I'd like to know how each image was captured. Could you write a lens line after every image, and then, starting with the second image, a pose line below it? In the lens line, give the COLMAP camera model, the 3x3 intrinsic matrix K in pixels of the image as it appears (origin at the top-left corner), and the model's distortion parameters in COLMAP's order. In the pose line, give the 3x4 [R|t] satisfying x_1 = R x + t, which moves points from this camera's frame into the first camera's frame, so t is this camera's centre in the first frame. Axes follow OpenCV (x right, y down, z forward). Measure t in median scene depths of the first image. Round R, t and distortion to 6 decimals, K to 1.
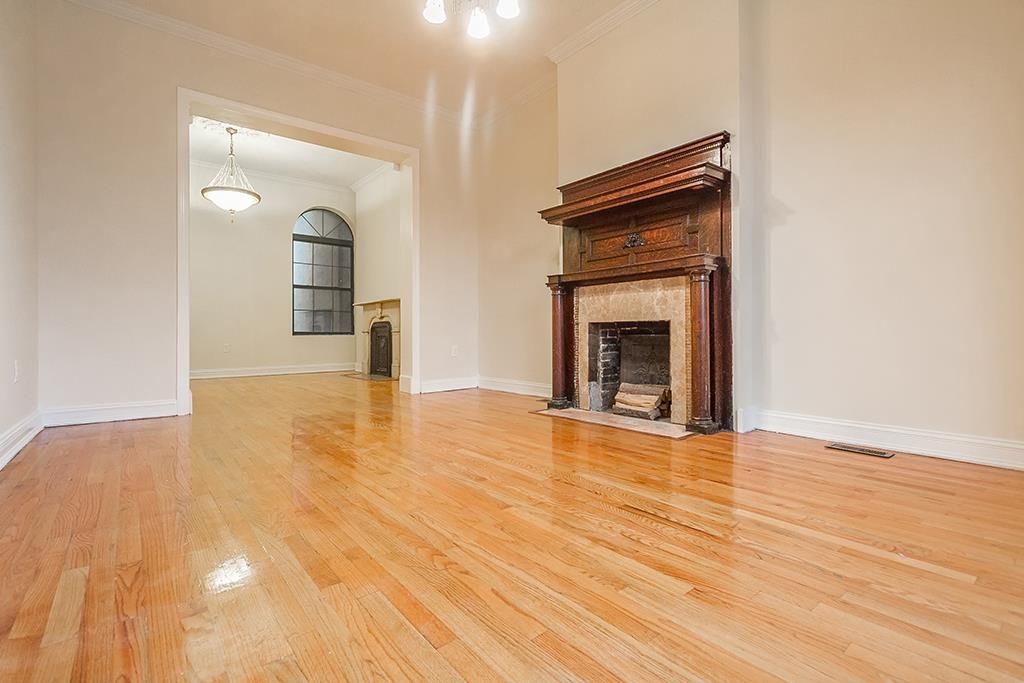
lens RADIAL K [[484.3, 0, 511.1], [0, 484.3, 336.7], [0, 0, 1]] dist [0.012017, -0.000580]
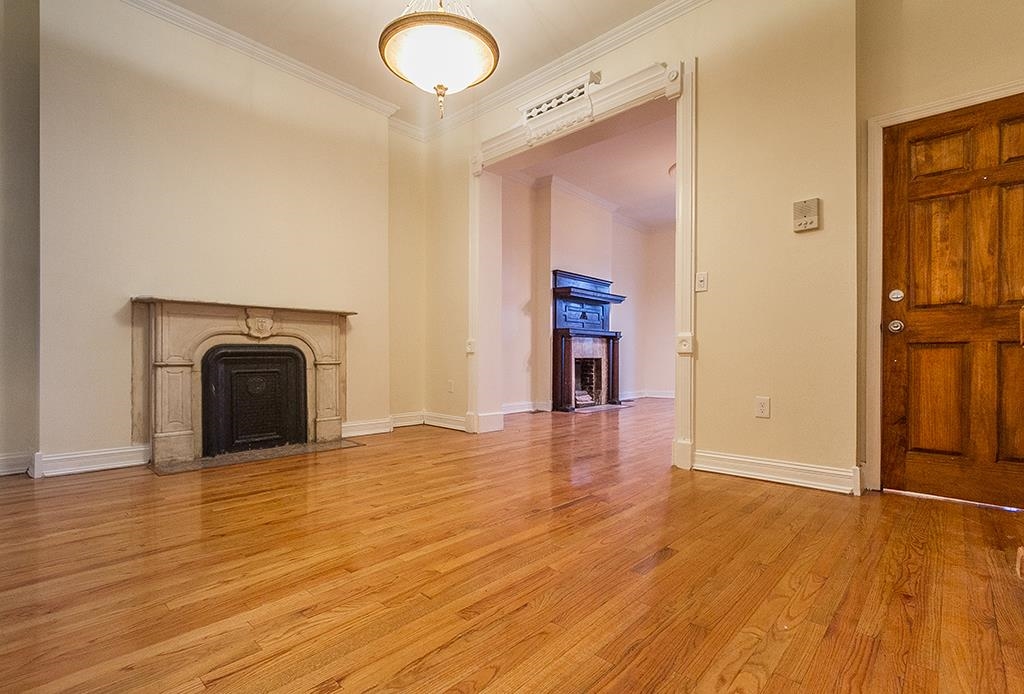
lens RADIAL K [[484.3, 0, 509.7], [0, 484.3, 353.9], [0, 0, 1]] dist [0.012017, -0.000580]
pose [[-0.151787, 0.007990, 0.988381, -0.741403], [-0.000445, 0.999967, -0.008152, -0.014839], [-0.988413, -0.001677, -0.151779, 0.740177]]
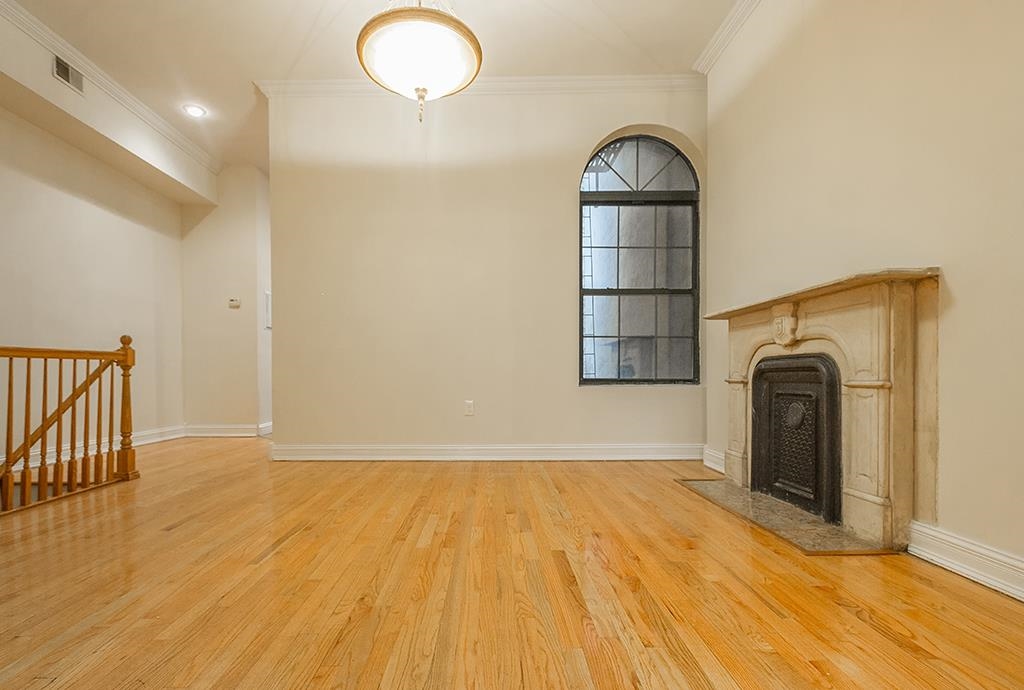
lens RADIAL K [[484.3, 0, 488.2], [0, 484.3, 371.6], [0, 0, 1]] dist [0.012017, -0.000580]
pose [[0.779874, -0.003956, -0.625924, -0.198365], [0.000309, 0.999982, -0.005935, -0.014667], [0.625936, 0.004435, 0.779862, 0.524869]]
